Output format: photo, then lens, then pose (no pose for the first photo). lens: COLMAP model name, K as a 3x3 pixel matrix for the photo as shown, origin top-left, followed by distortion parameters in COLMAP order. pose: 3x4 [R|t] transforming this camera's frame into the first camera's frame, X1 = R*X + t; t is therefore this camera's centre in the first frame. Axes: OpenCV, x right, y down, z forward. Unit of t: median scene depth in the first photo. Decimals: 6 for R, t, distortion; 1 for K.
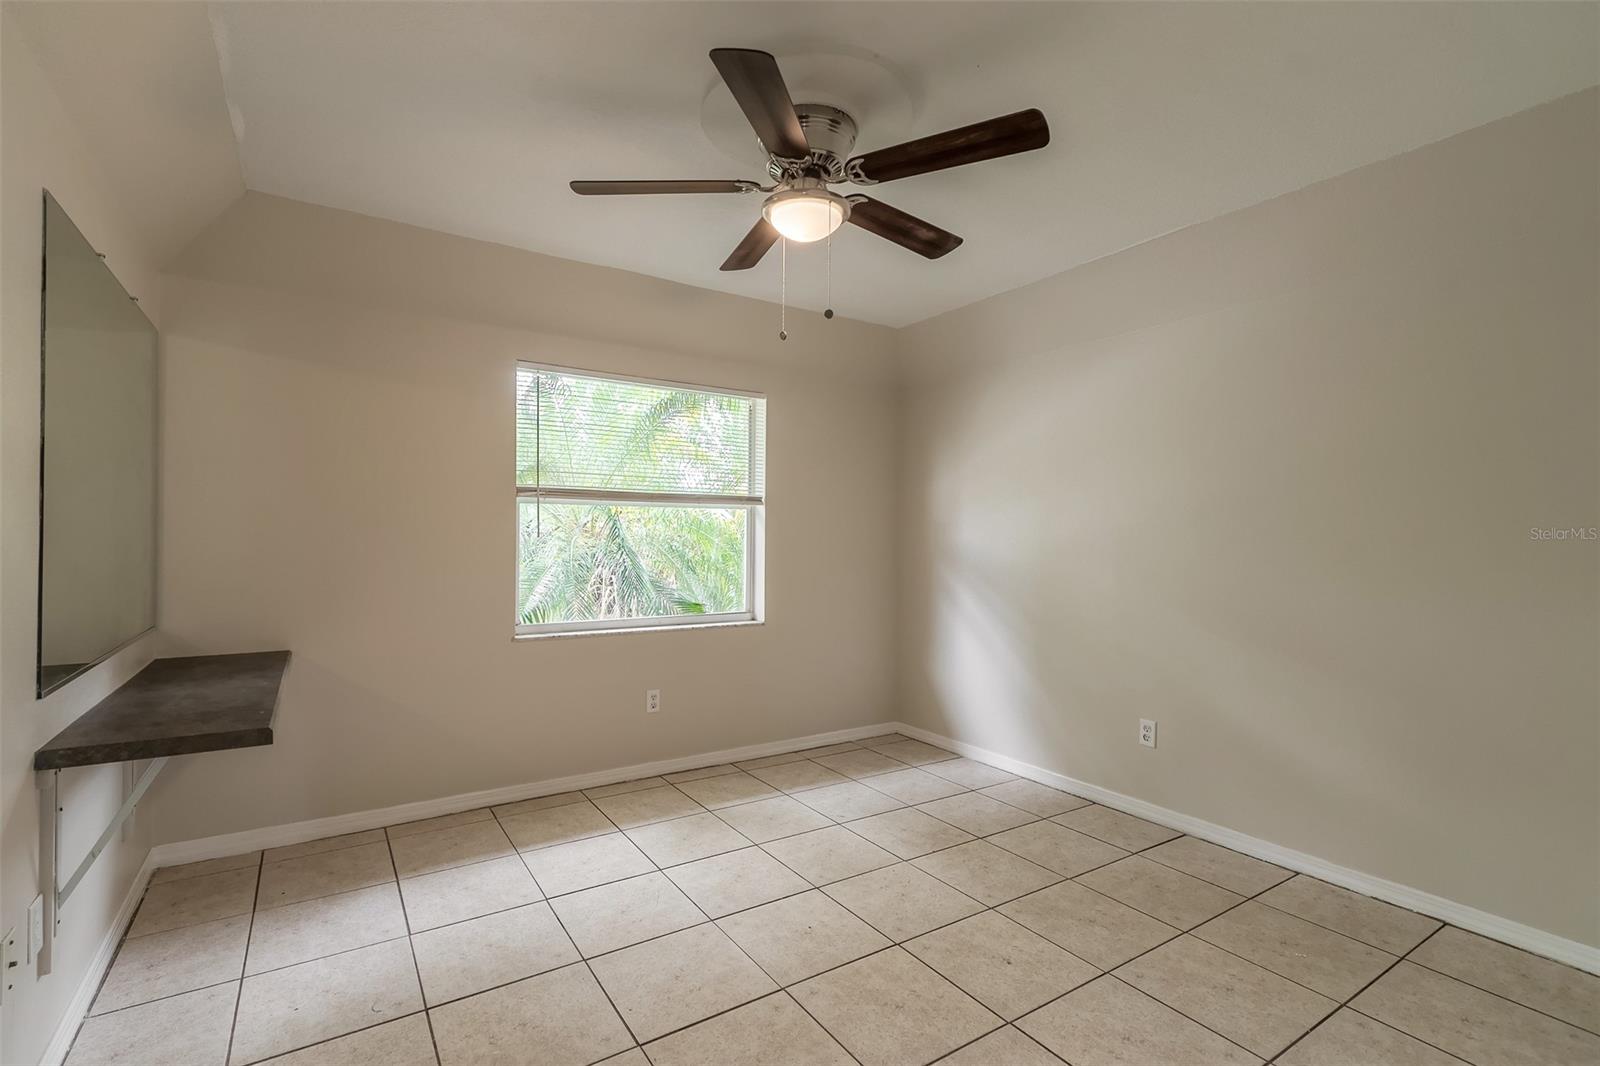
lens RADIAL K [[728.4, 0, 799.5], [0, 728.4, 537.0], [0, 0, 1]] dist [0.000158, -0.000653]
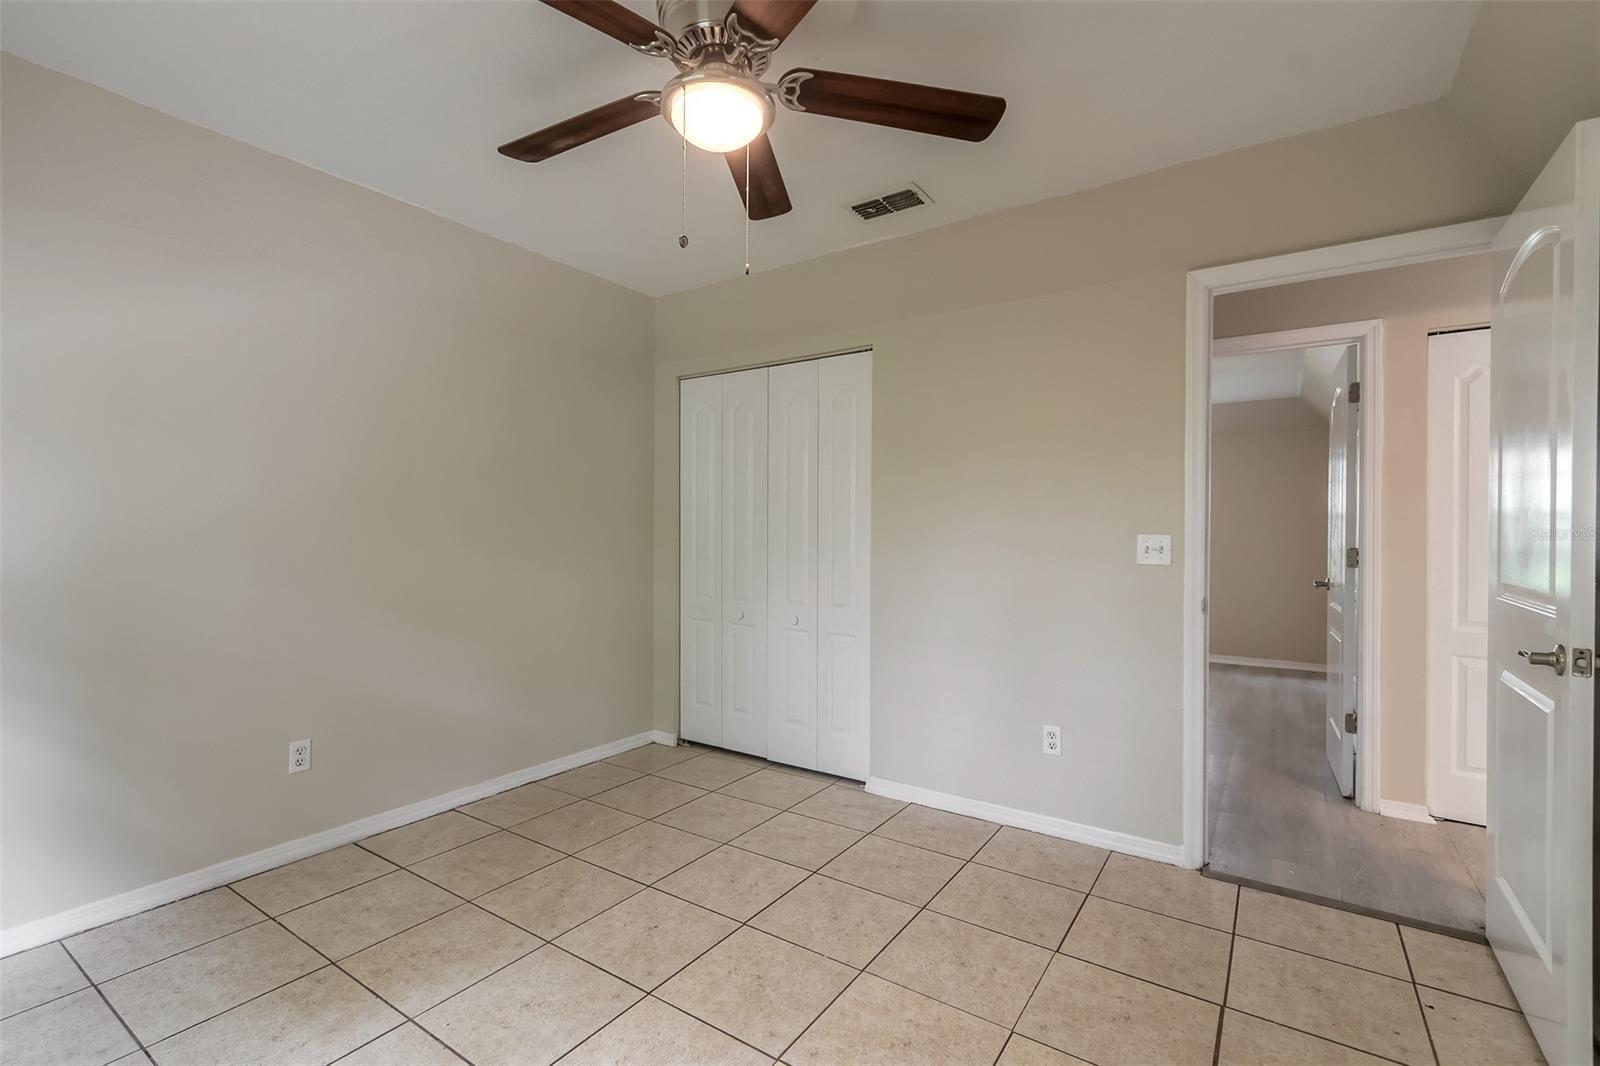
lens RADIAL K [[728.4, 0, 799.6], [0, 728.4, 530.1], [0, 0, 1]] dist [0.000158, -0.000653]
pose [[-0.387064, -0.009079, 0.922008, -0.601019], [-0.006770, 0.999953, 0.007004, 0.014763], [-0.922028, -0.003531, -0.387107, 0.998427]]
